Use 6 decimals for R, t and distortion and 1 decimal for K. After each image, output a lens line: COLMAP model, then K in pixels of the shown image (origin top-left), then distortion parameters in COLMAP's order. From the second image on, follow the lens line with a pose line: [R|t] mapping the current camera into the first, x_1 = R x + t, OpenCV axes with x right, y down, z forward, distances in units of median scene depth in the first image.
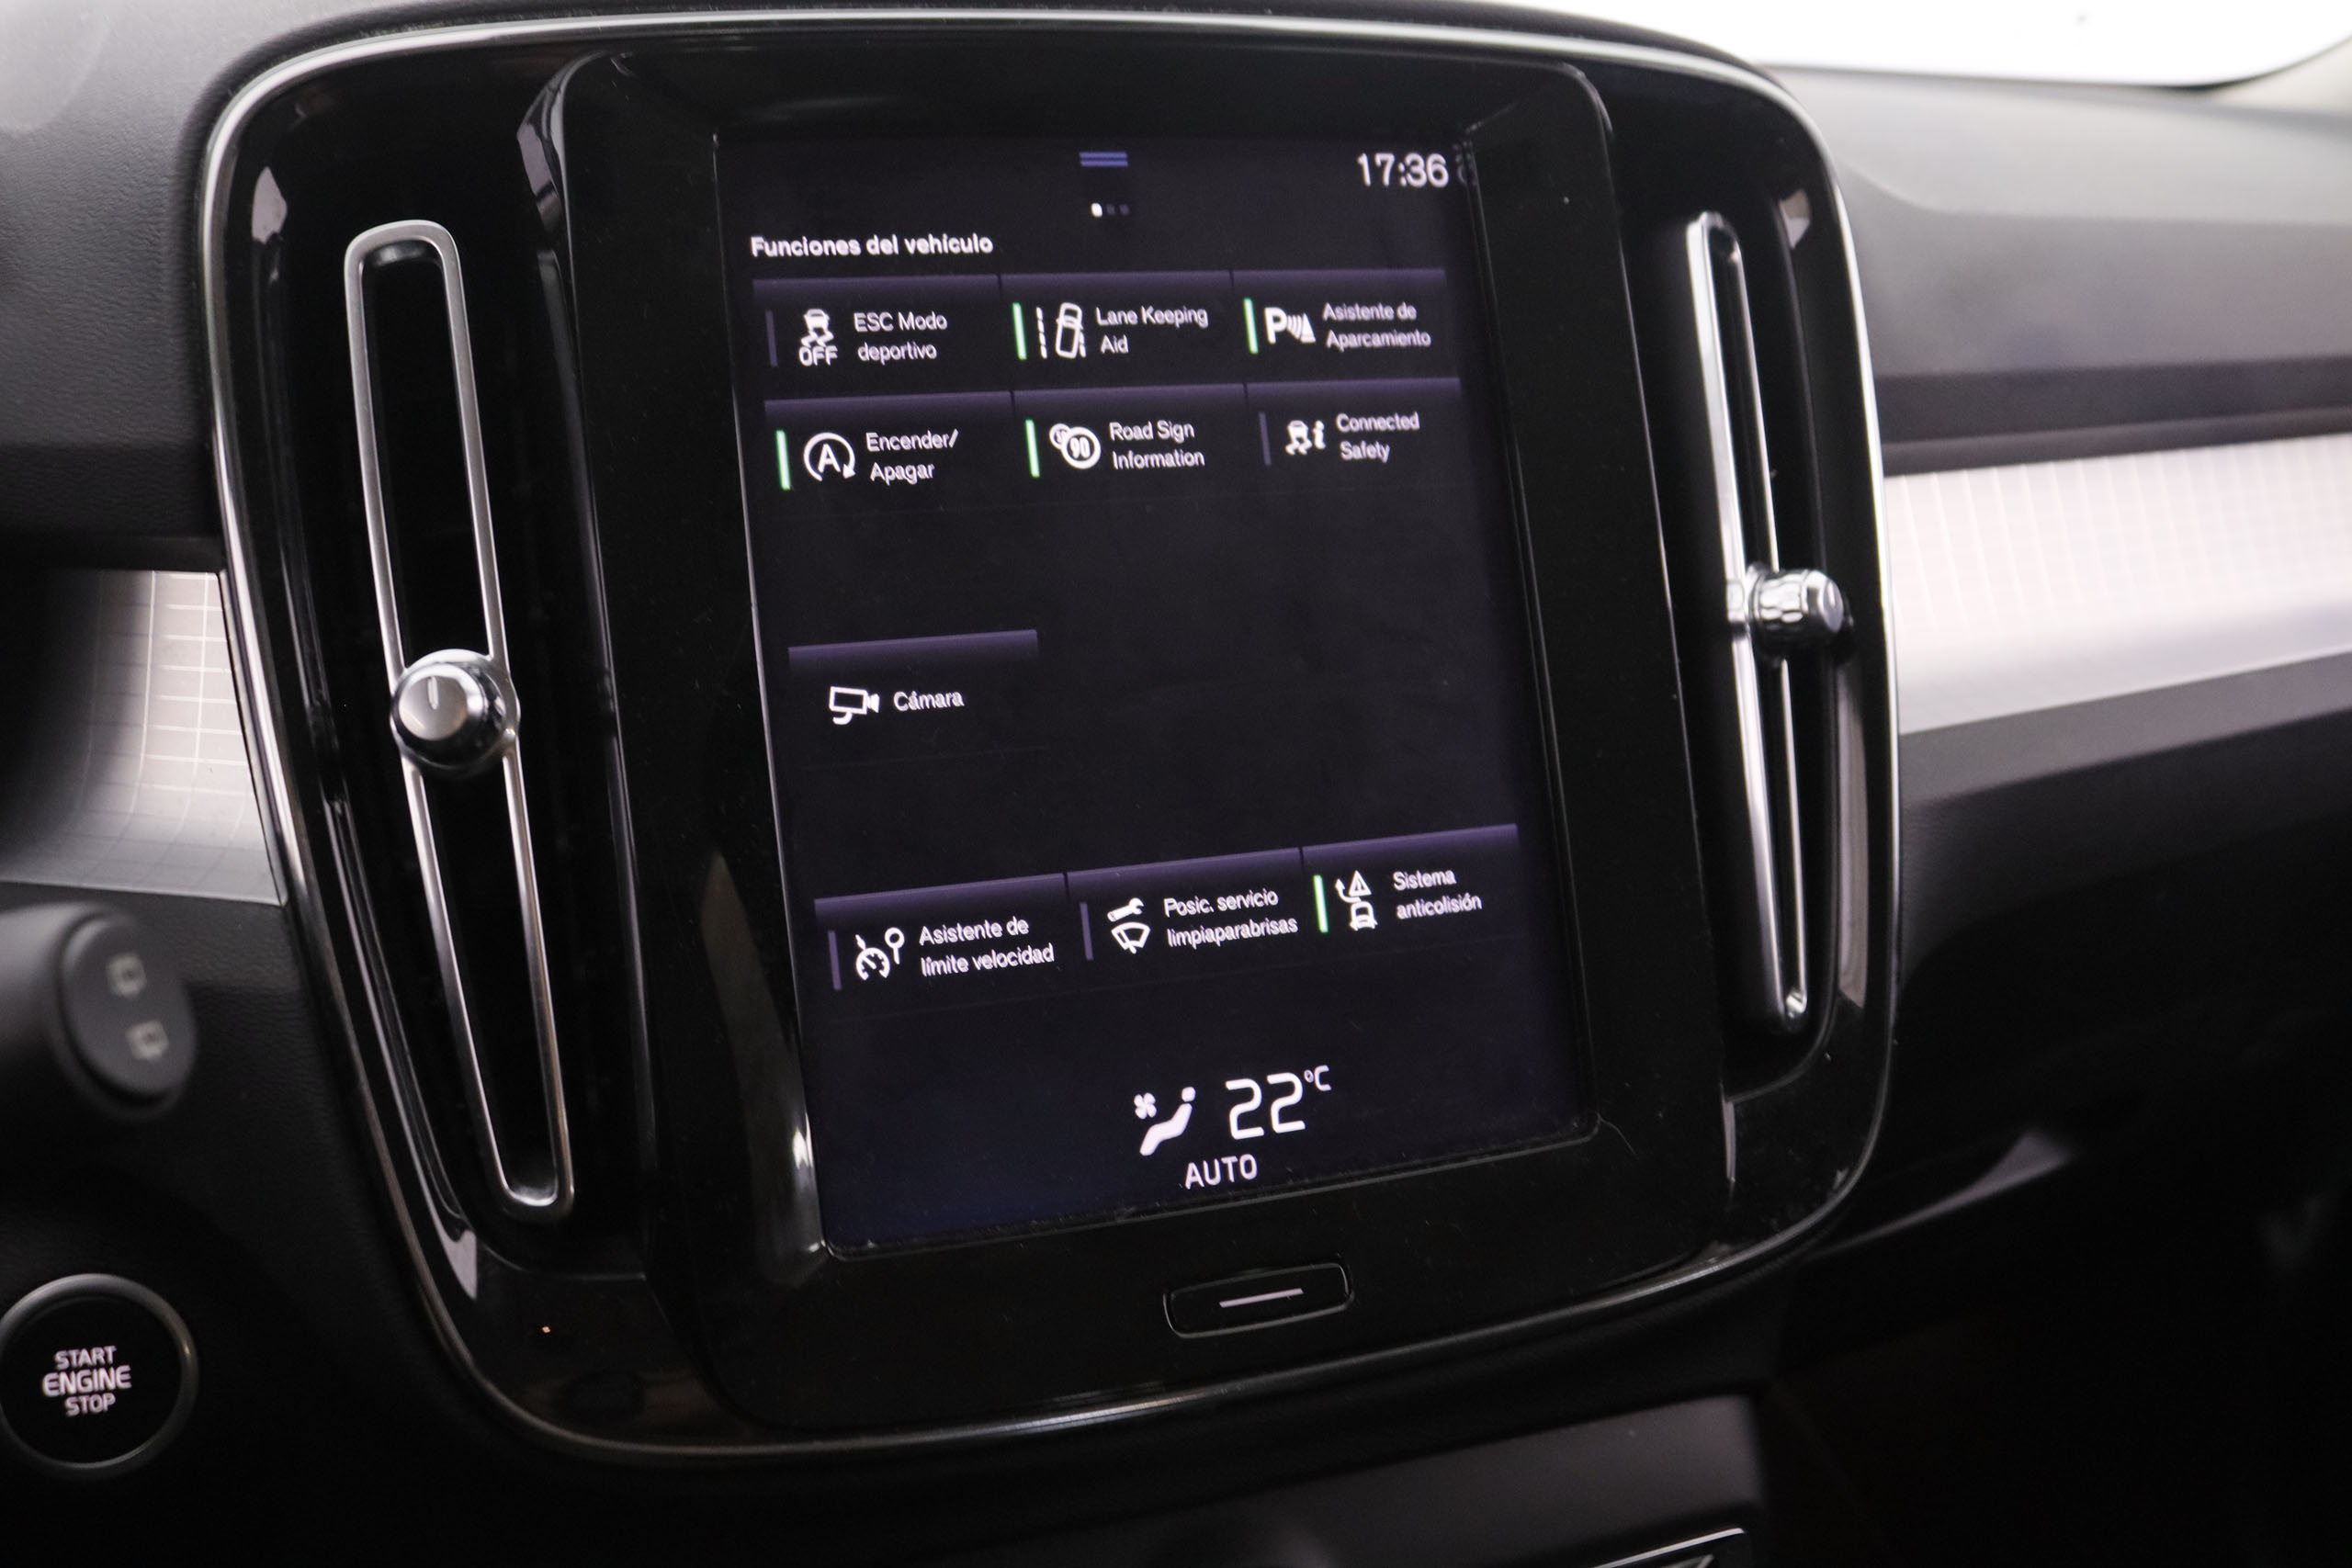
lens RADIAL K [[2291.8, 0, 1173.4], [0, 2291.8, 766.5], [0, 0, 1]] dist [-0.109402, 0.000000]
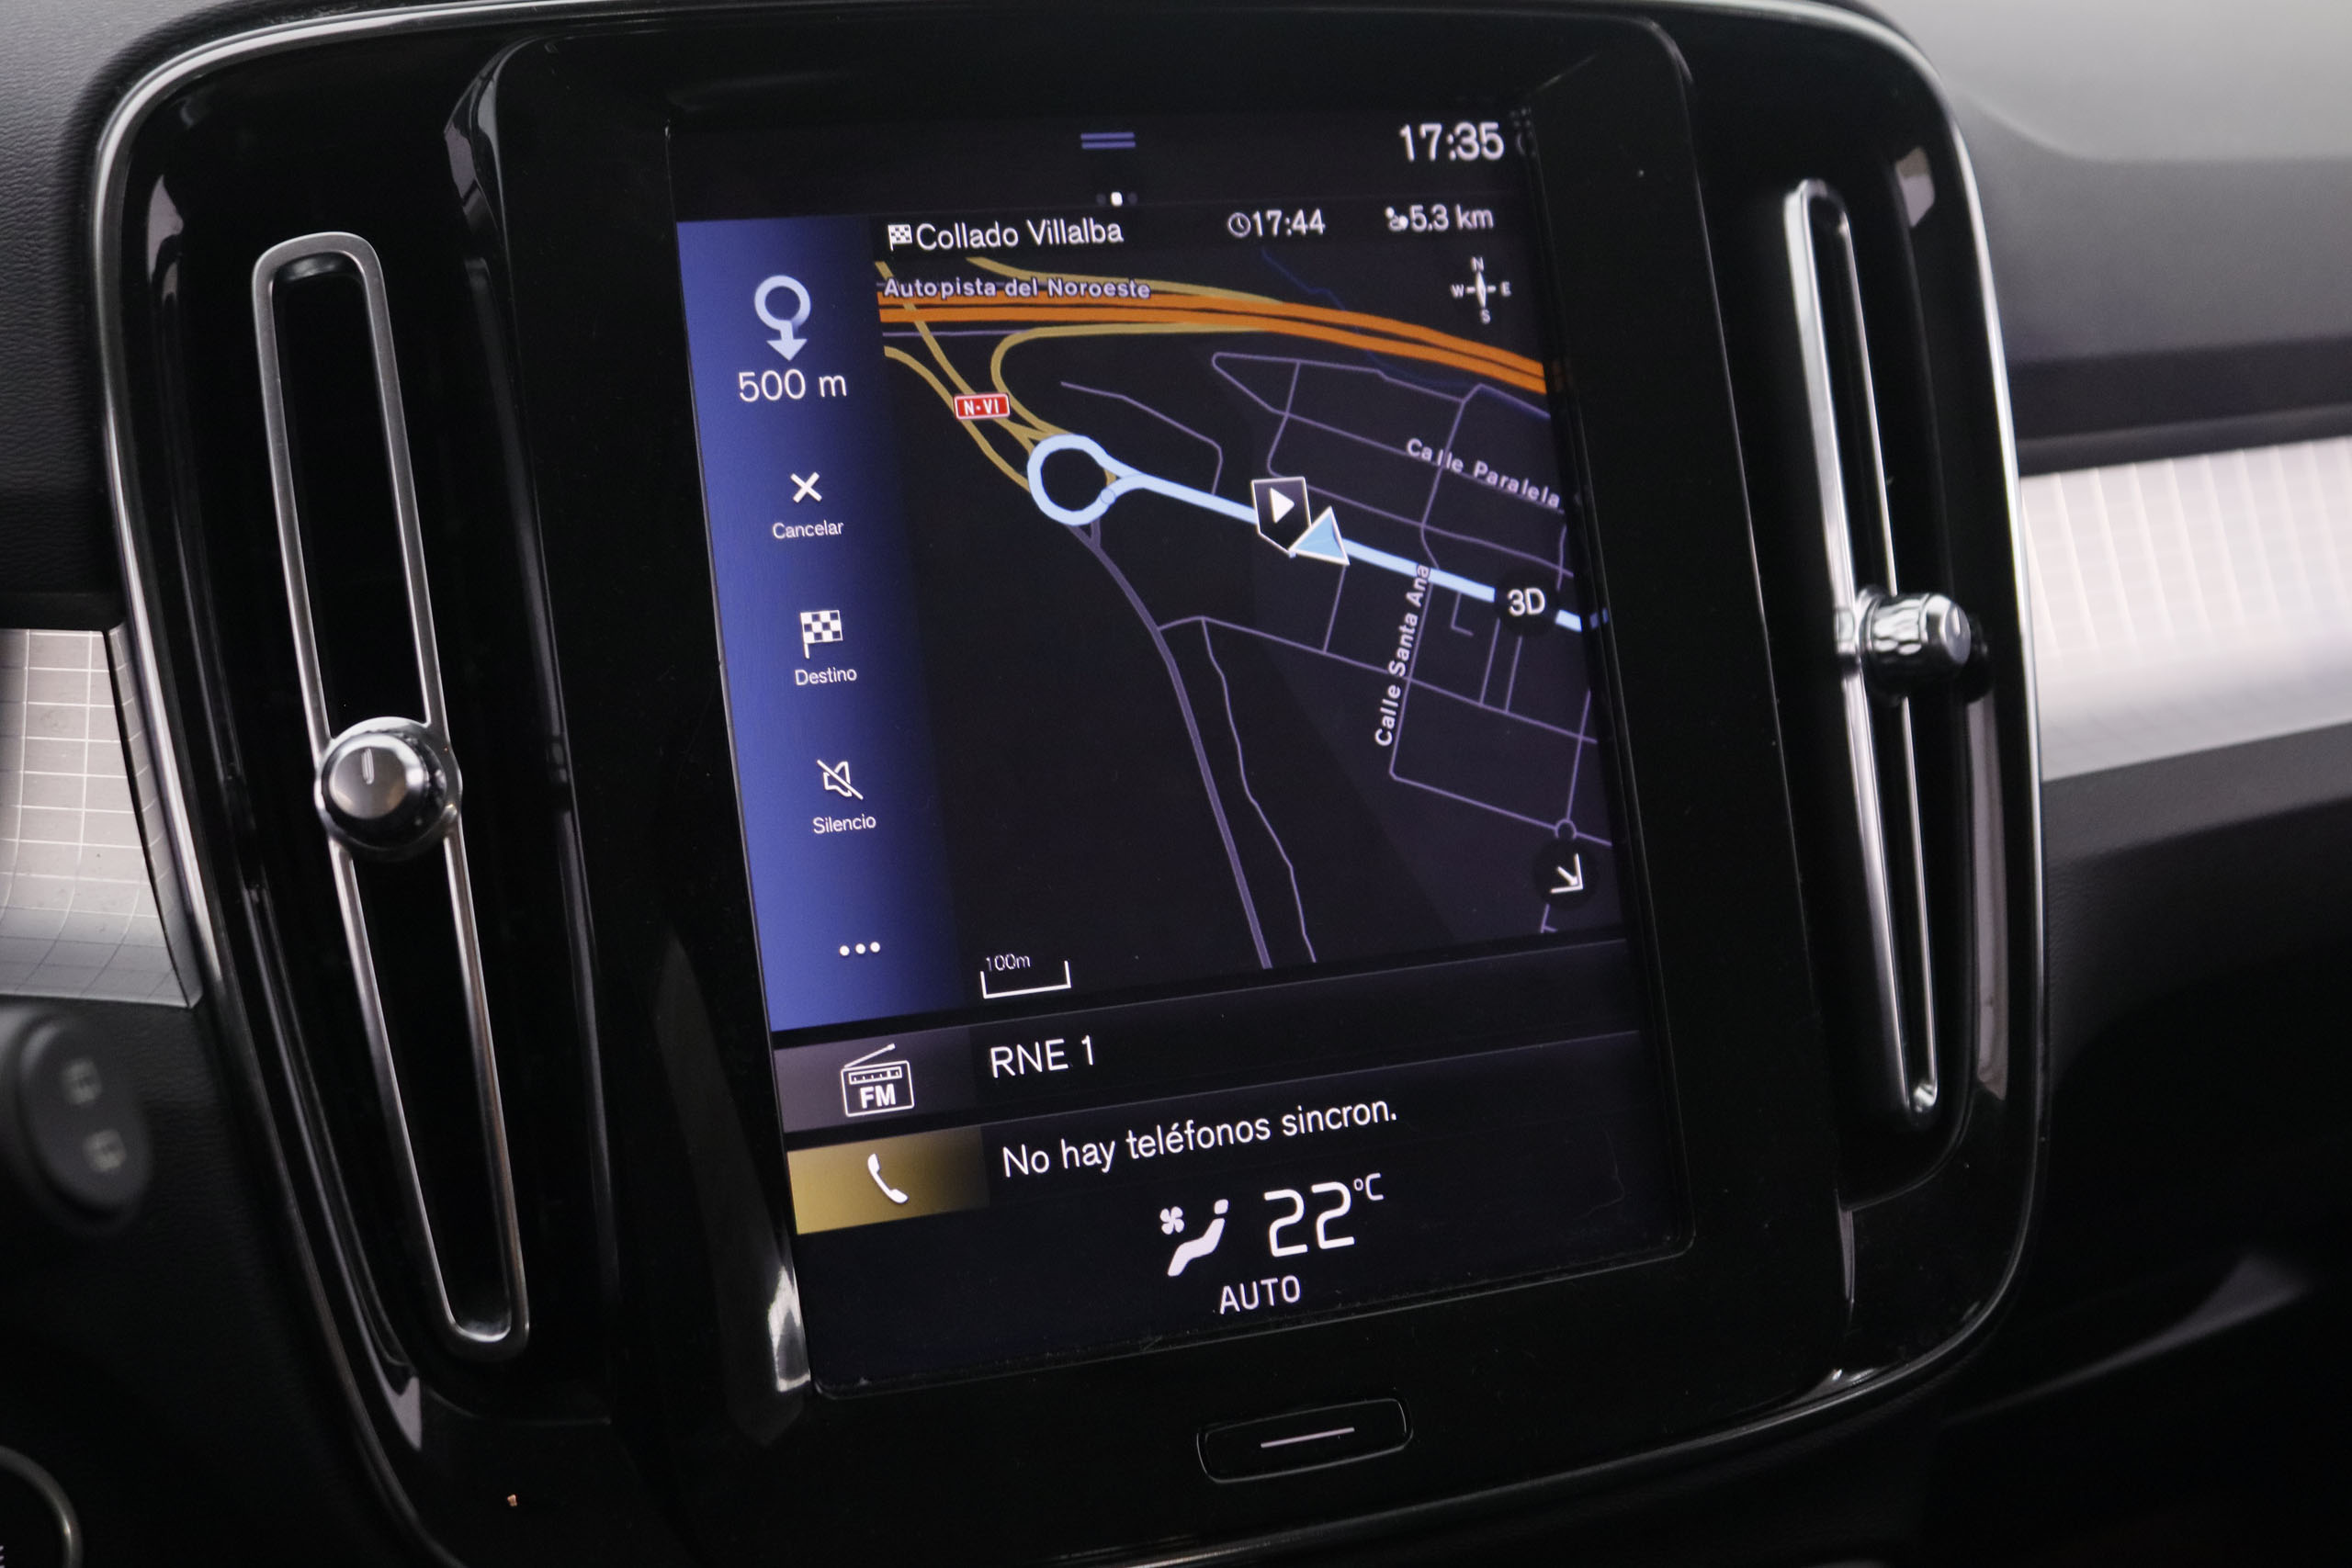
lens RADIAL K [[3026.4, 0, 1185.6], [0, 3026.4, 767.4], [0, 0, 1]] dist [-0.050376, 0.000000]
pose [[0.999869, -0.015432, -0.004837, 0.001123], [0.015353, 0.999757, -0.015840, -0.007006], [0.005081, 0.015763, 0.999863, -0.160277]]
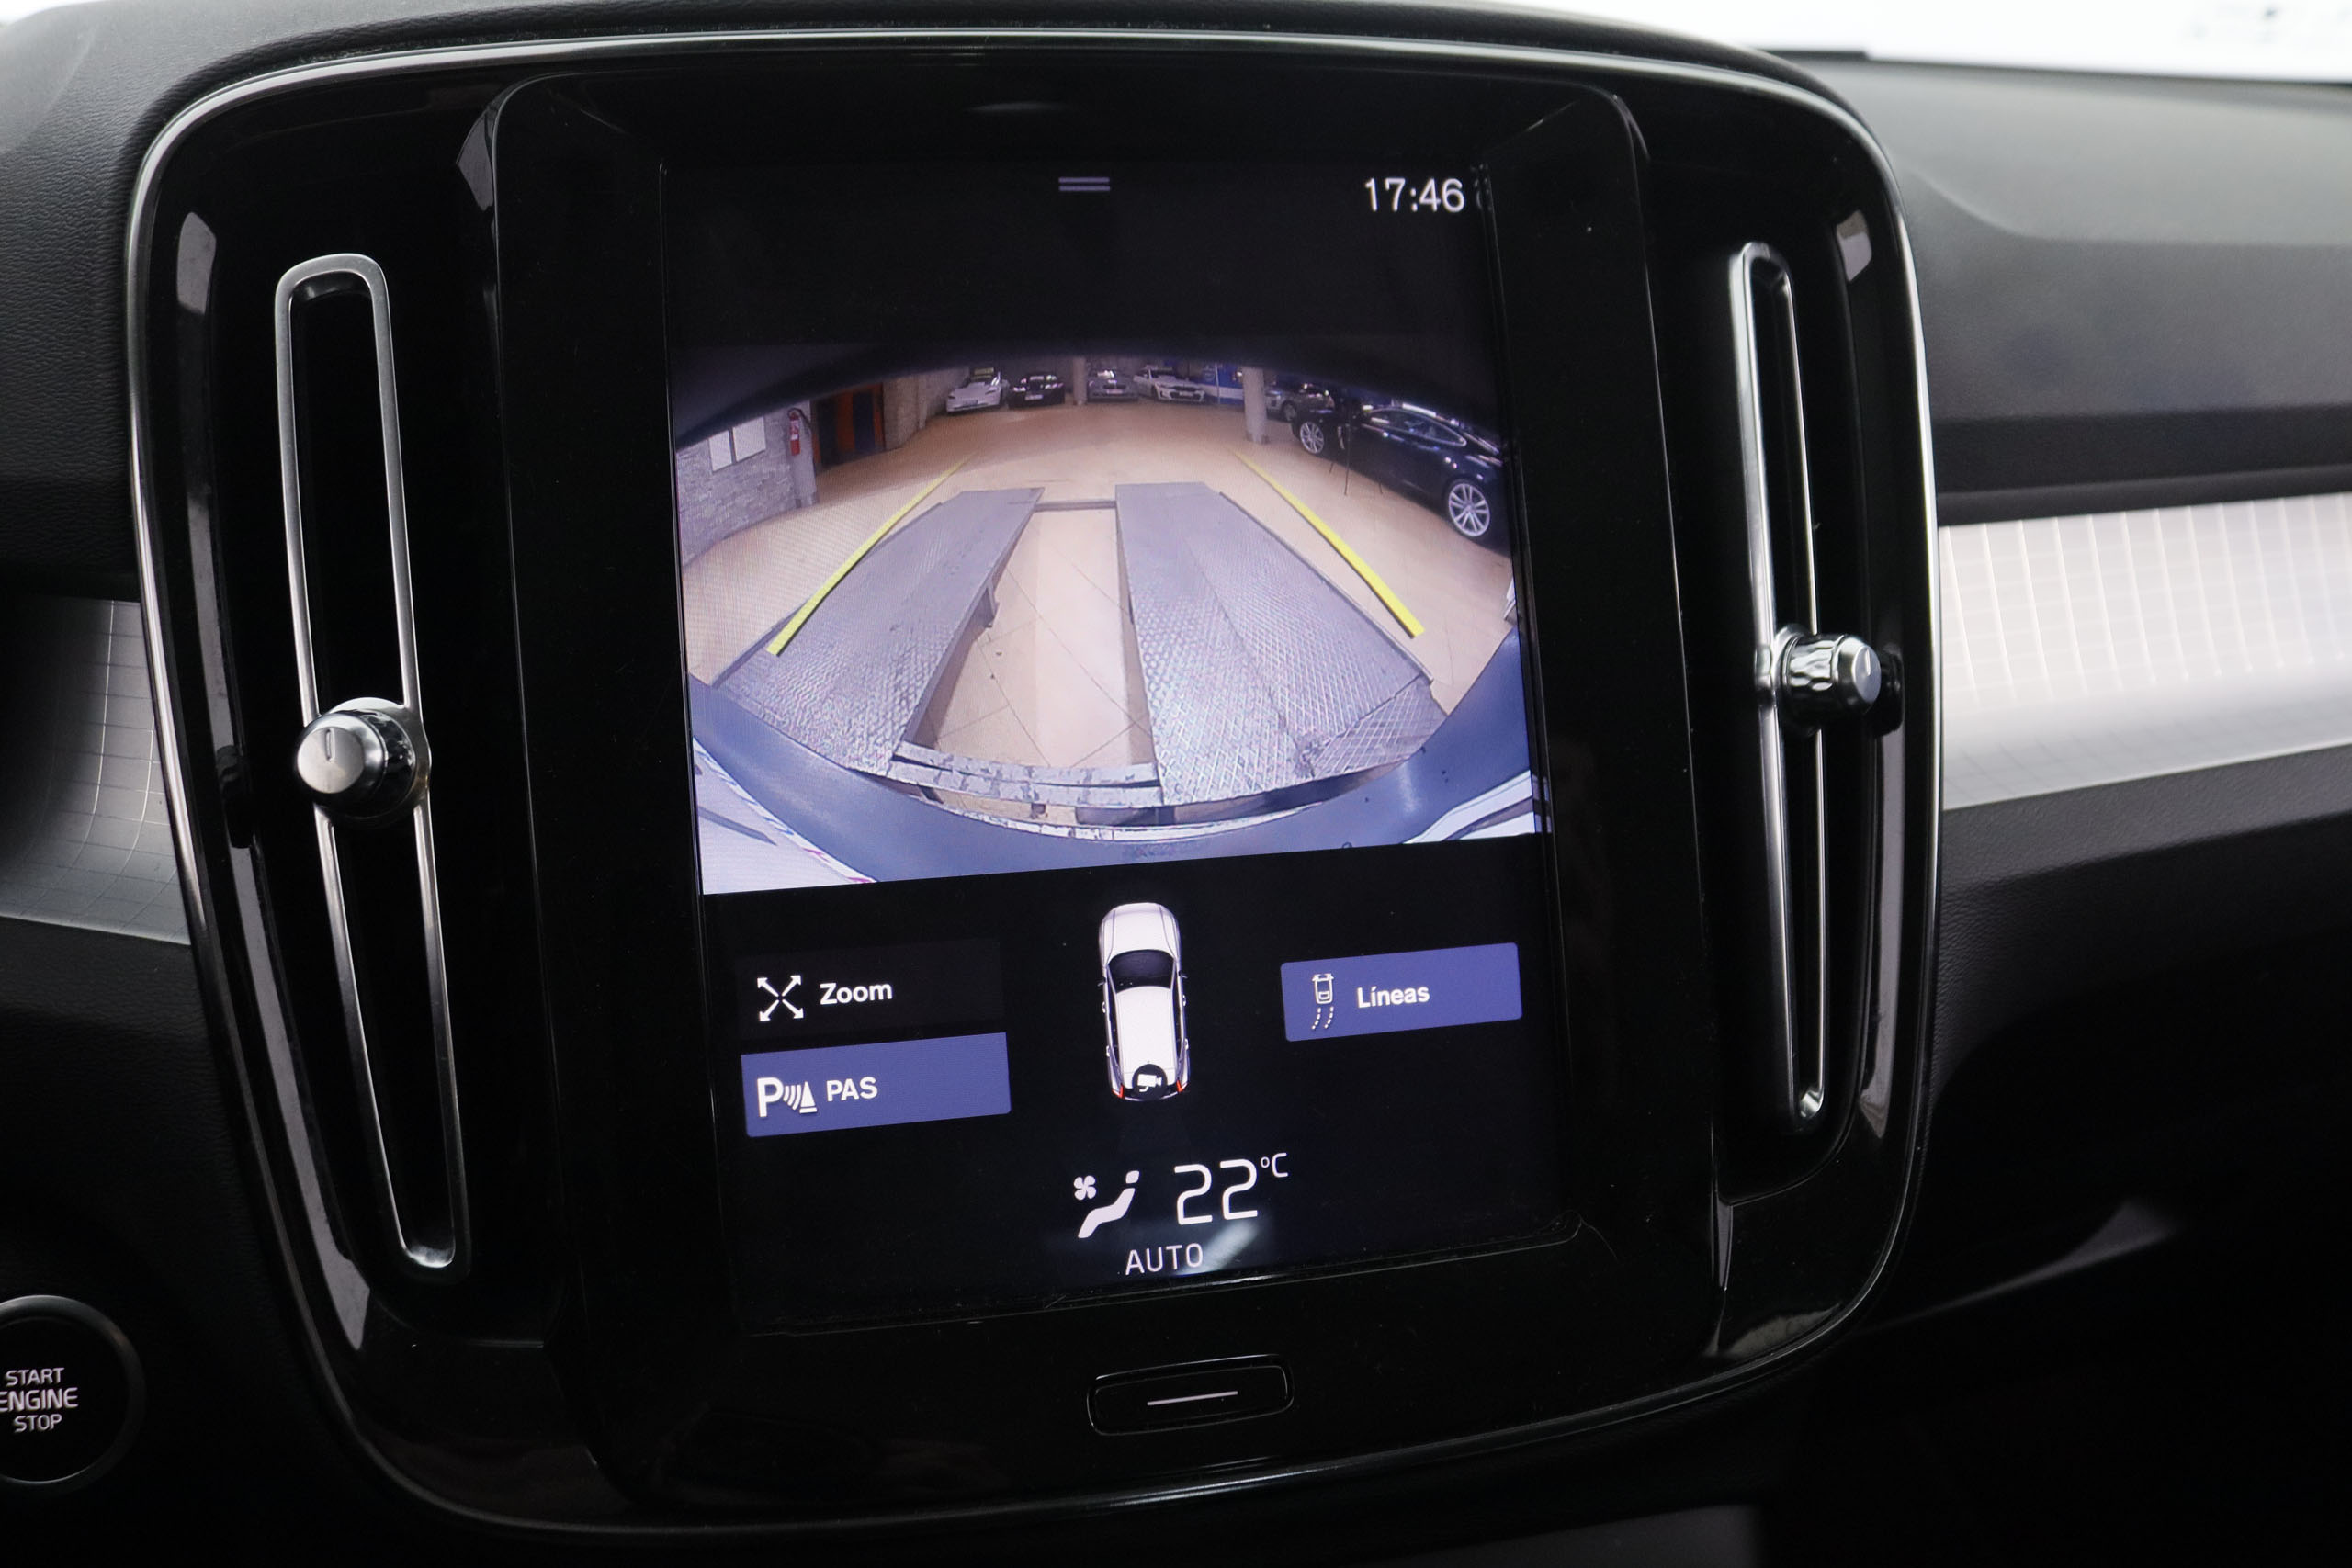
lens RADIAL K [[2226.2, 0, 1174.7], [0, 2226.2, 767.4], [0, 0, 1]] dist [-0.115061, 0.000000]
pose [[0.993987, 0.034591, -0.103888, 0.111923], [-0.032318, 0.999202, 0.023488, -0.048185], [0.104617, -0.019989, 0.994312, 0.087485]]
